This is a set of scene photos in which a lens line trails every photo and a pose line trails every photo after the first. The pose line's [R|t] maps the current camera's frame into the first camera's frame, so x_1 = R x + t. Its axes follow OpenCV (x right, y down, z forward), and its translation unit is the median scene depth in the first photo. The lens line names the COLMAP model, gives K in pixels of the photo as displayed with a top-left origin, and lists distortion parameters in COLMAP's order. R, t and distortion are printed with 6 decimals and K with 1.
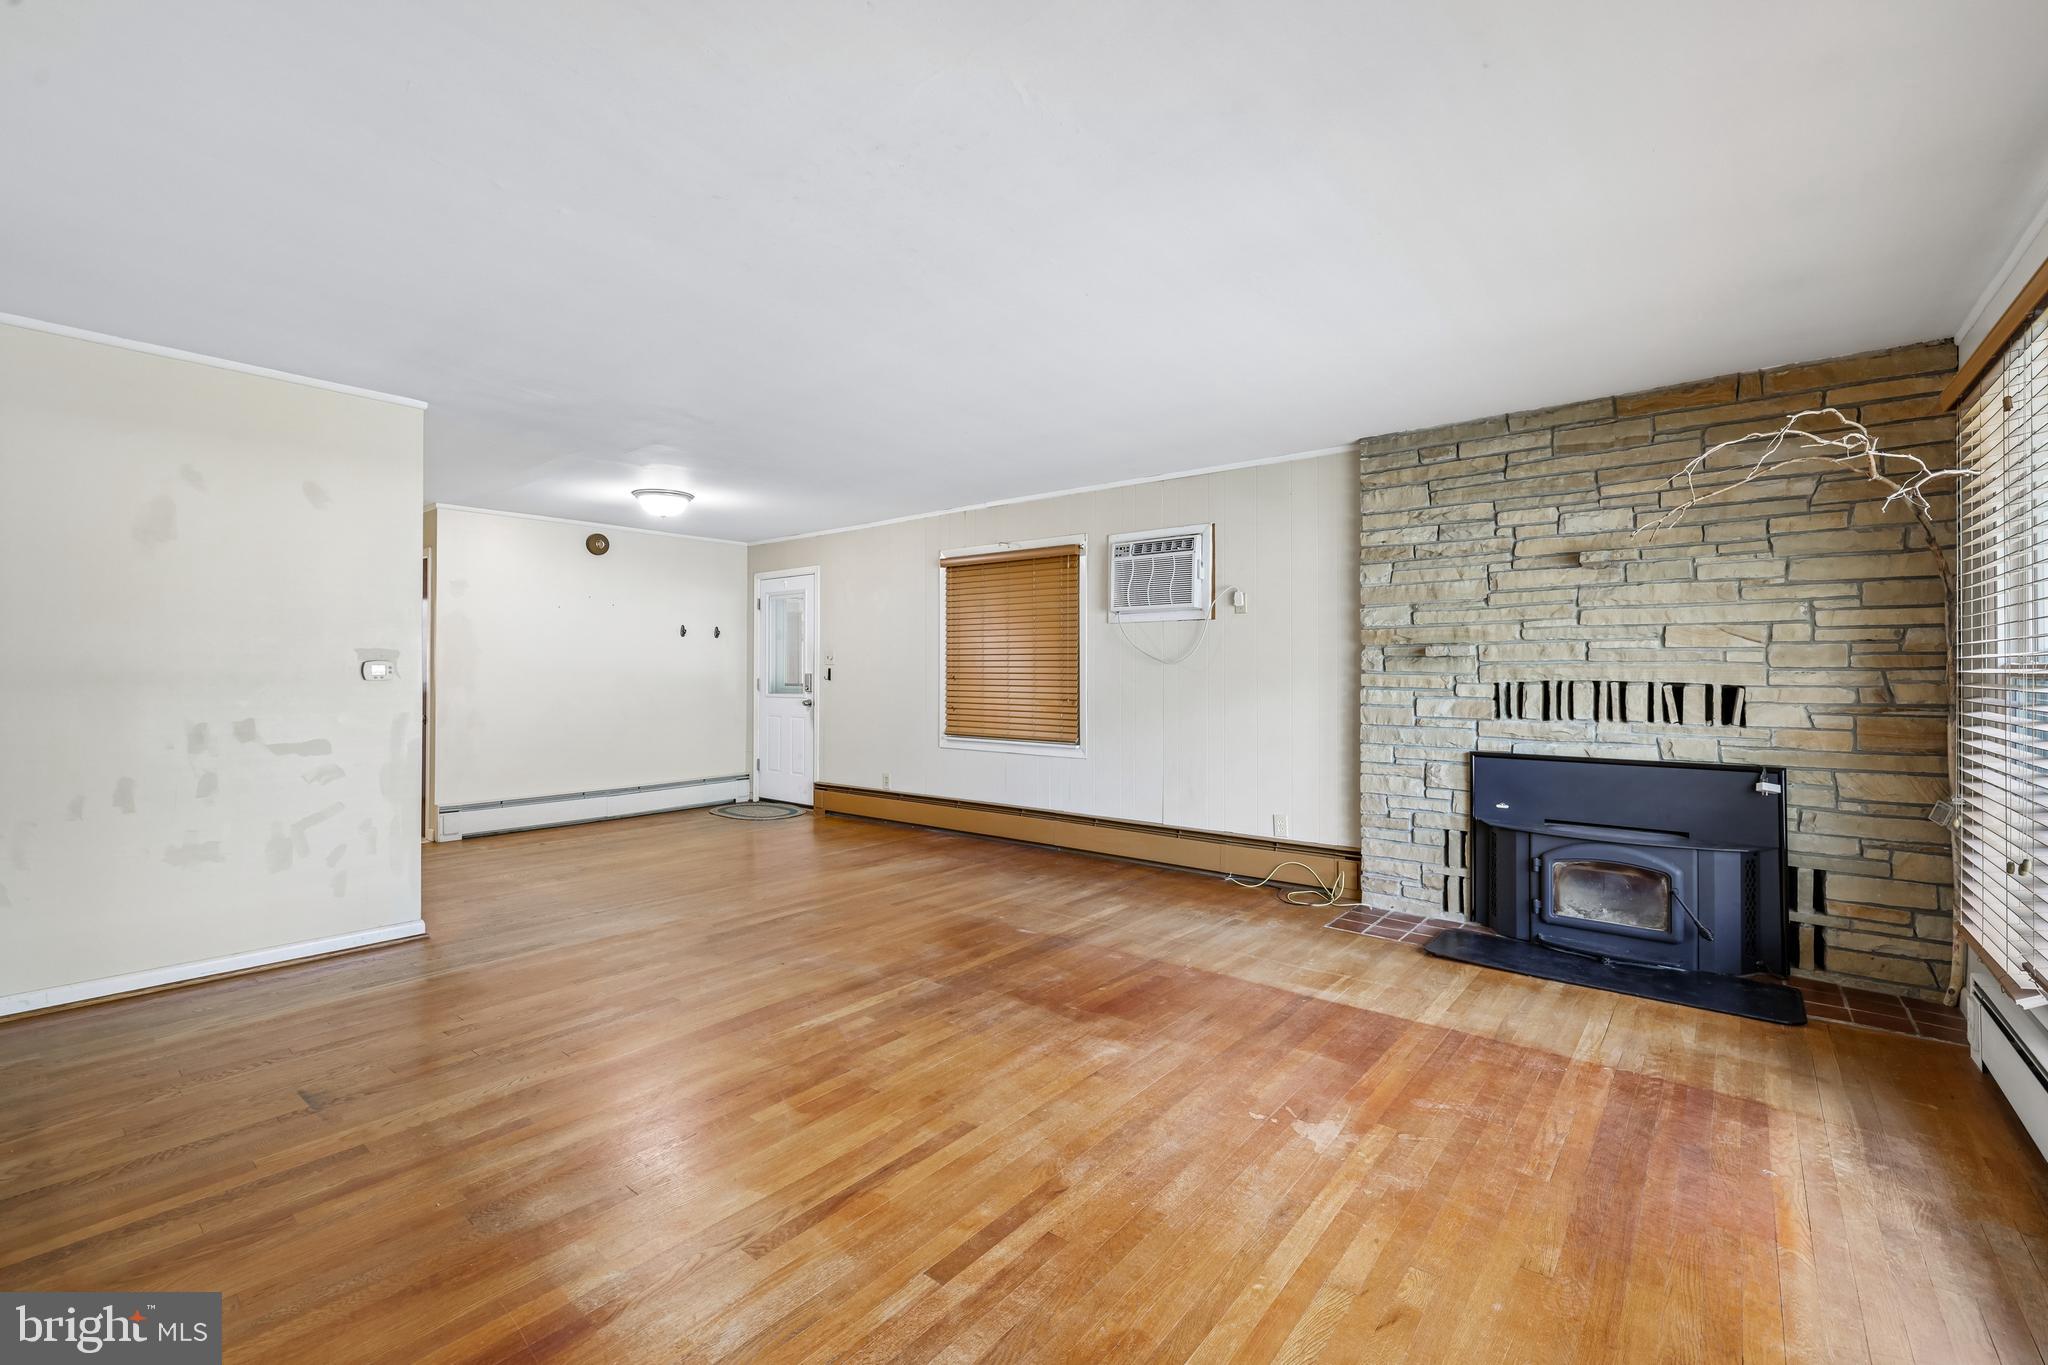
lens RADIAL K [[877.5, 0, 1013.1], [0, 877.5, 672.9], [0, 0, 1]] dist [-0.002017, -0.000386]
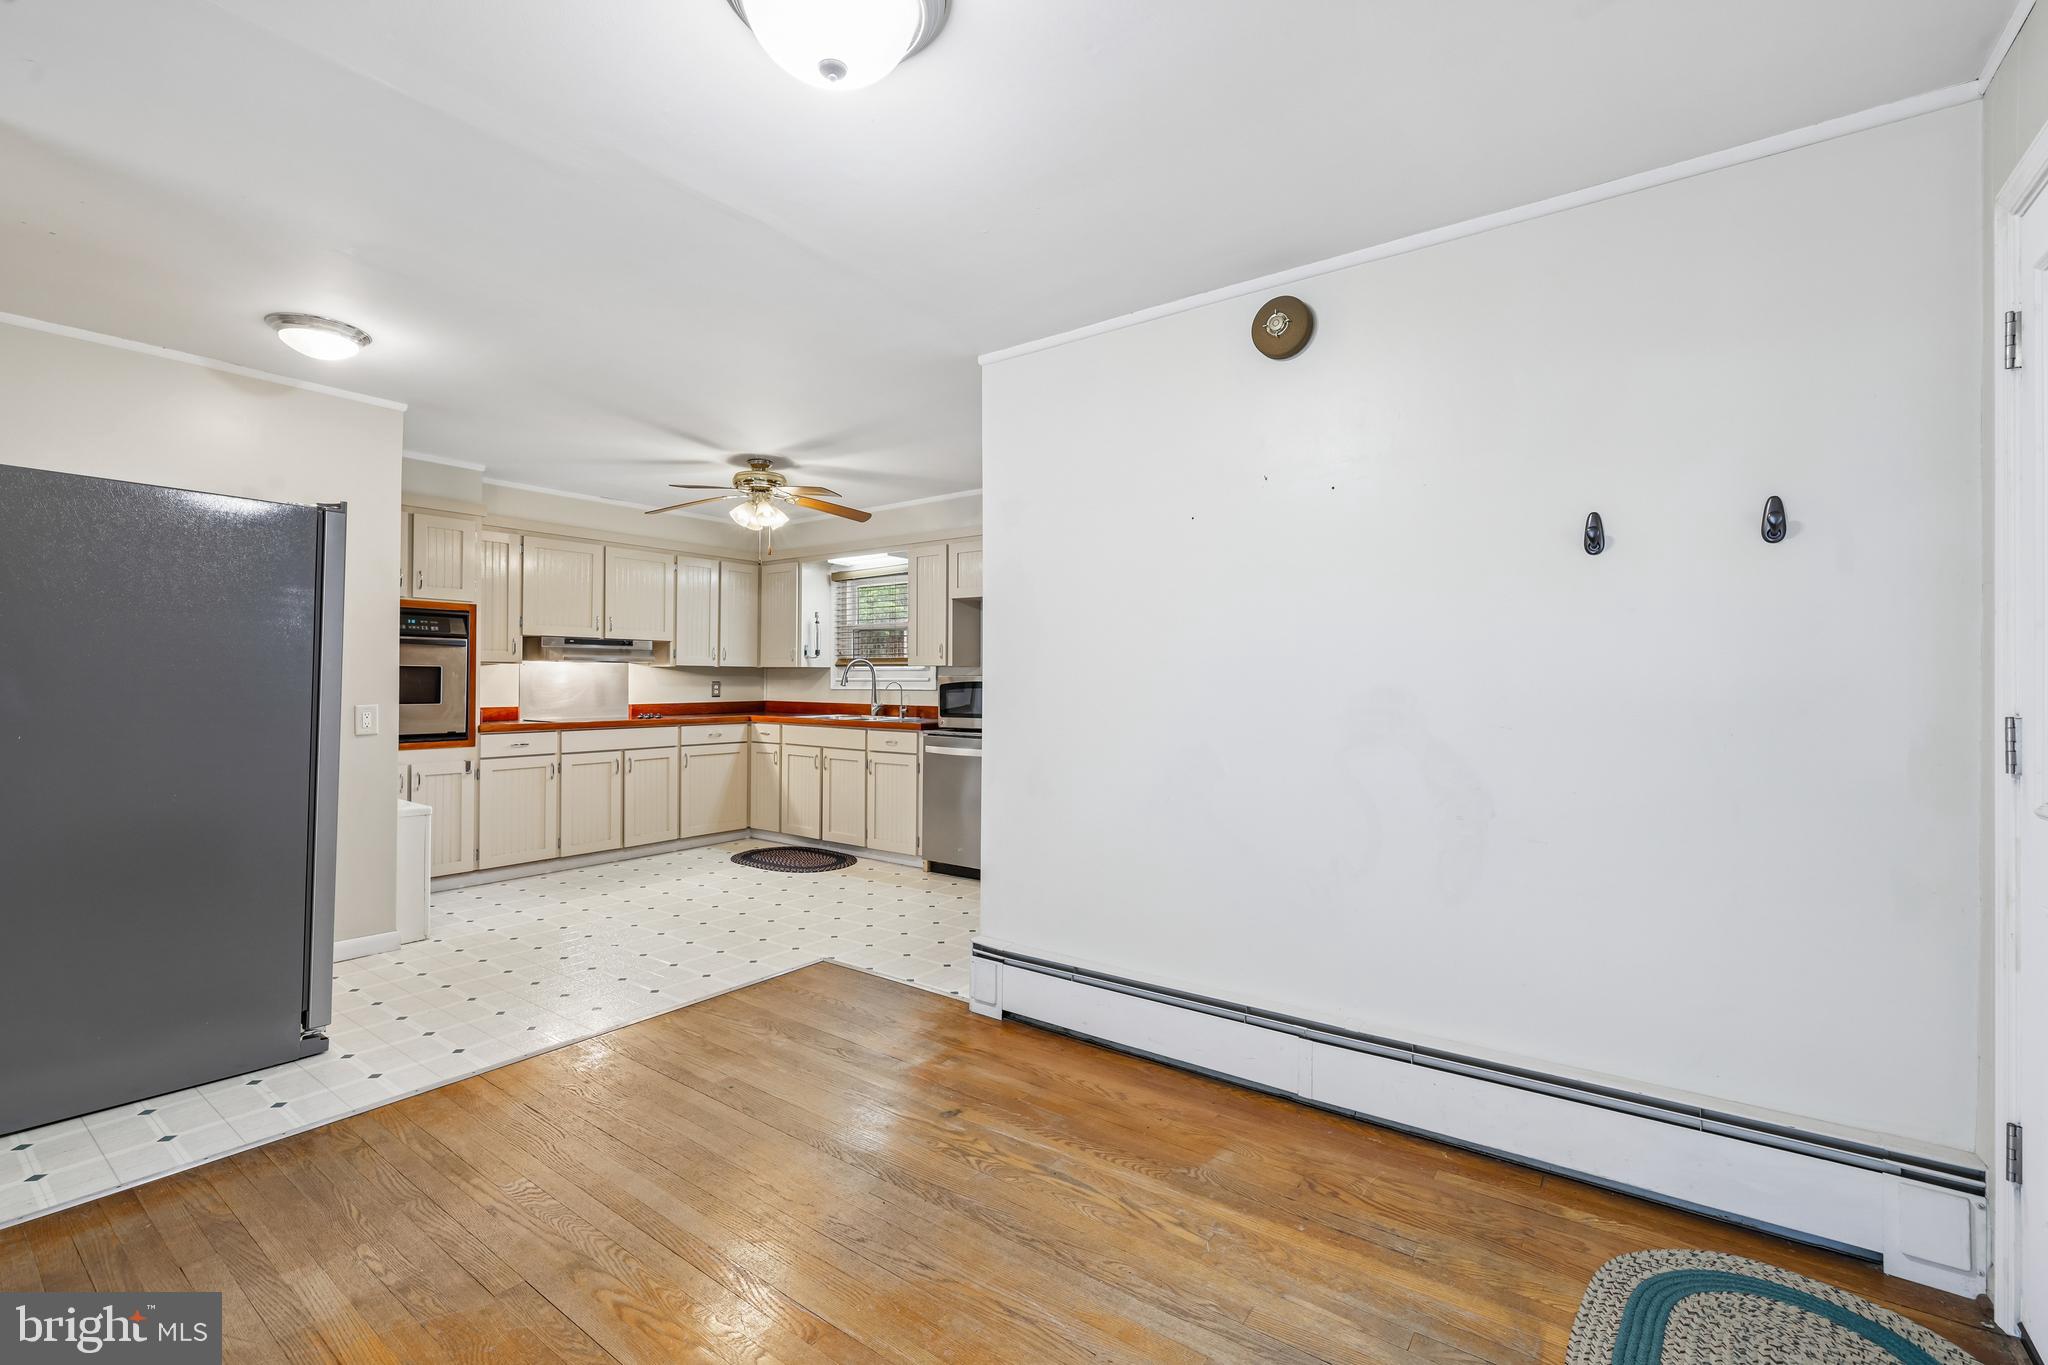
lens RADIAL K [[877.5, 0, 1013.1], [0, 877.5, 672.9], [0, 0, 1]] dist [-0.002017, -0.000386]
pose [[0.050421, -0.011300, -0.998664, -0.185109], [-0.004741, 0.999922, -0.011553, 0.000726], [0.998717, 0.005318, 0.050363, 1.350093]]
